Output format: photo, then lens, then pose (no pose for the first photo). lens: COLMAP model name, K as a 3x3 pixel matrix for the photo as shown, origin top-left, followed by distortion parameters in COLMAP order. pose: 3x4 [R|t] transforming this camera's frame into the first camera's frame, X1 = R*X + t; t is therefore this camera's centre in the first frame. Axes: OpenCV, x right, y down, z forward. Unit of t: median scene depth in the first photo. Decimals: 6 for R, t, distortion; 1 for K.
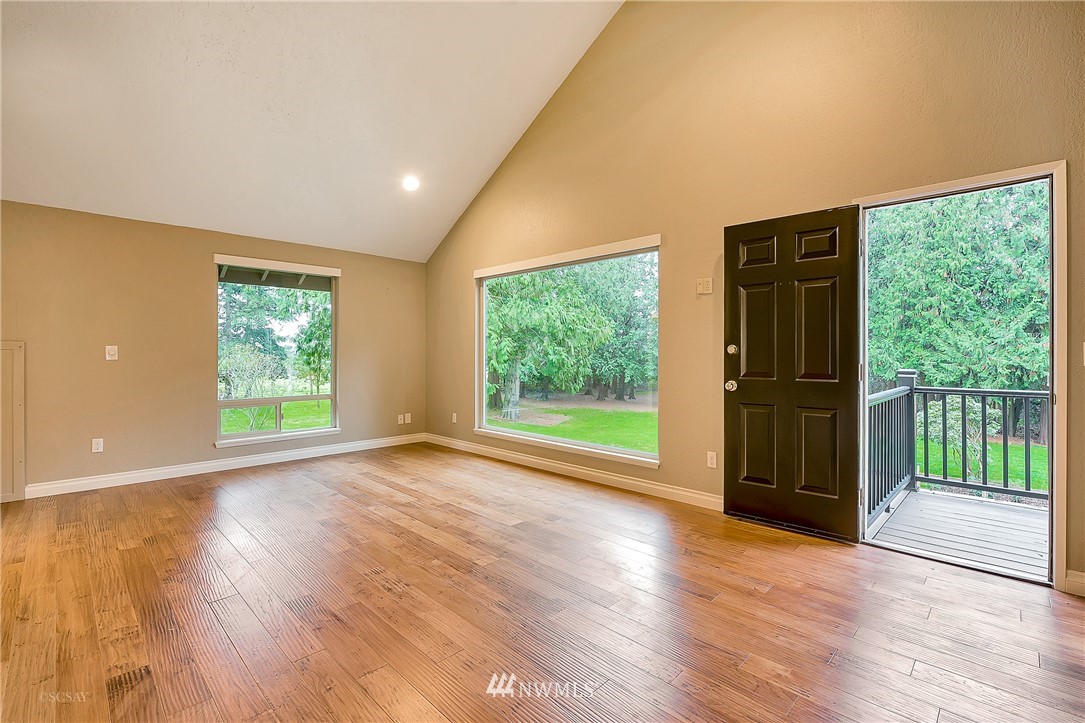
lens RADIAL K [[477.8, 0, 544.4], [0, 477.8, 355.8], [0, 0, 1]] dist [-0.010472, 0.000107]
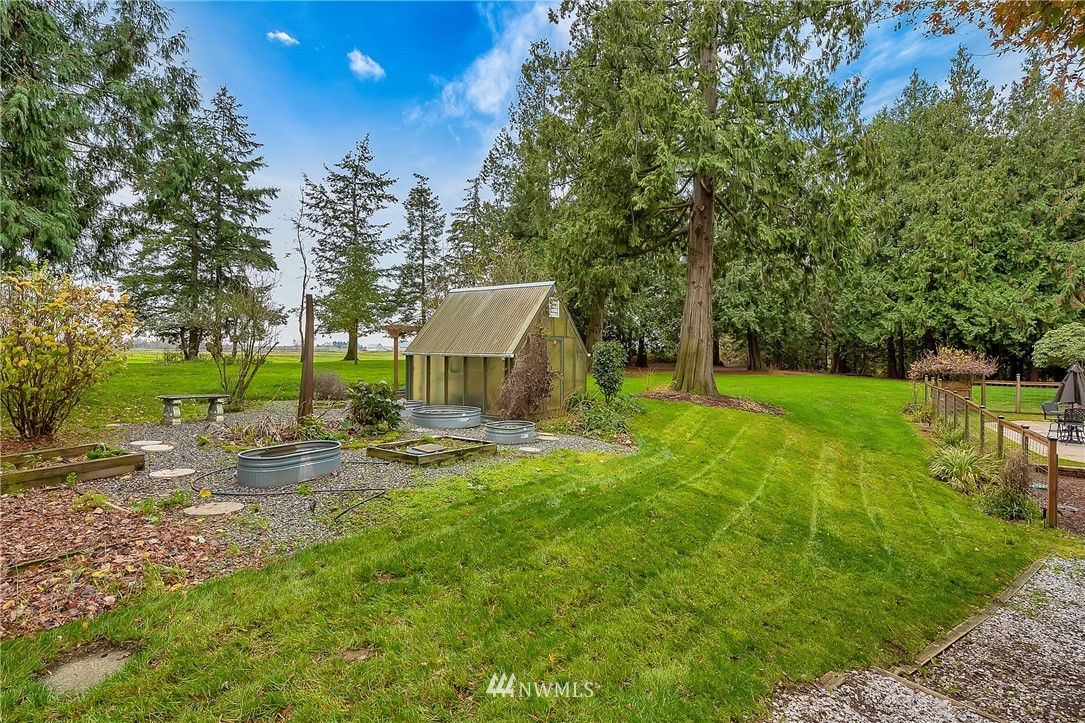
lens RADIAL K [[524.8, 0, 544.5], [0, 524.8, 351.0], [0, 0, 1]] dist [-0.004044, -0.000648]
pose [[0.970303, 0.006886, 0.241793, -0.452115], [-0.007160, 0.999974, 0.000254, 0.099464], [-0.241785, -0.001977, 0.970328, 0.031084]]
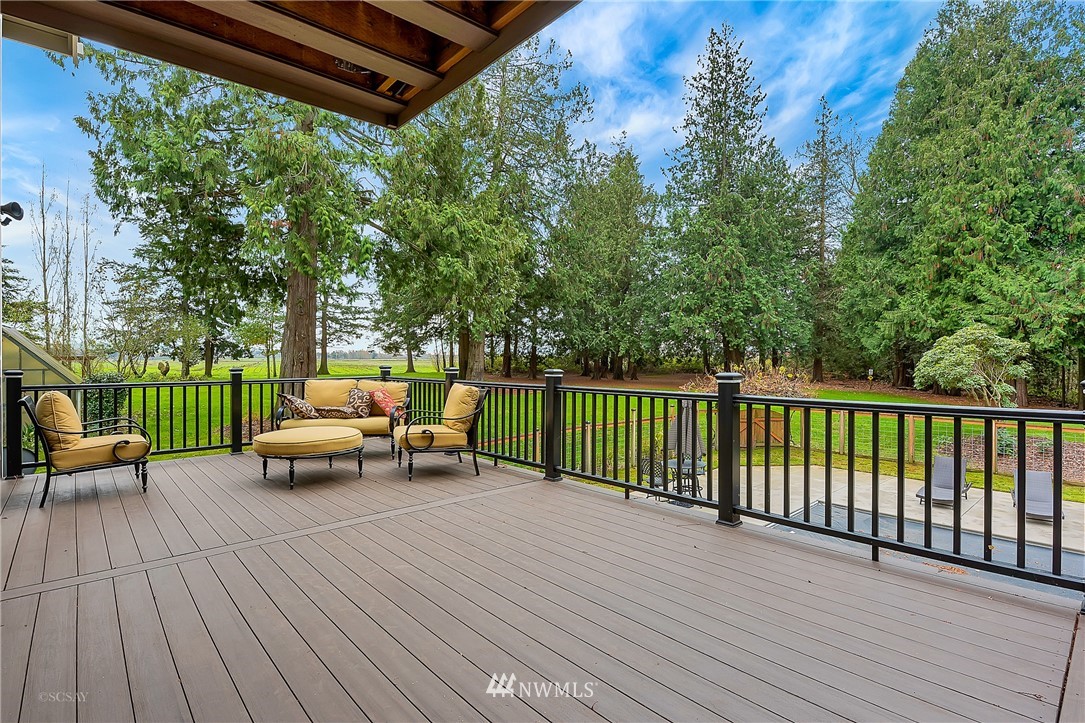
lens RADIAL K [[524.8, 0, 541.7], [0, 524.8, 358.8], [0, 0, 1]] dist [-0.004044, -0.000648]
pose [[0.998096, -0.006172, -0.061363, 0.124604], [0.006350, 0.999976, 0.002709, 0.081174], [0.061344, -0.003093, 0.998112, 0.047639]]
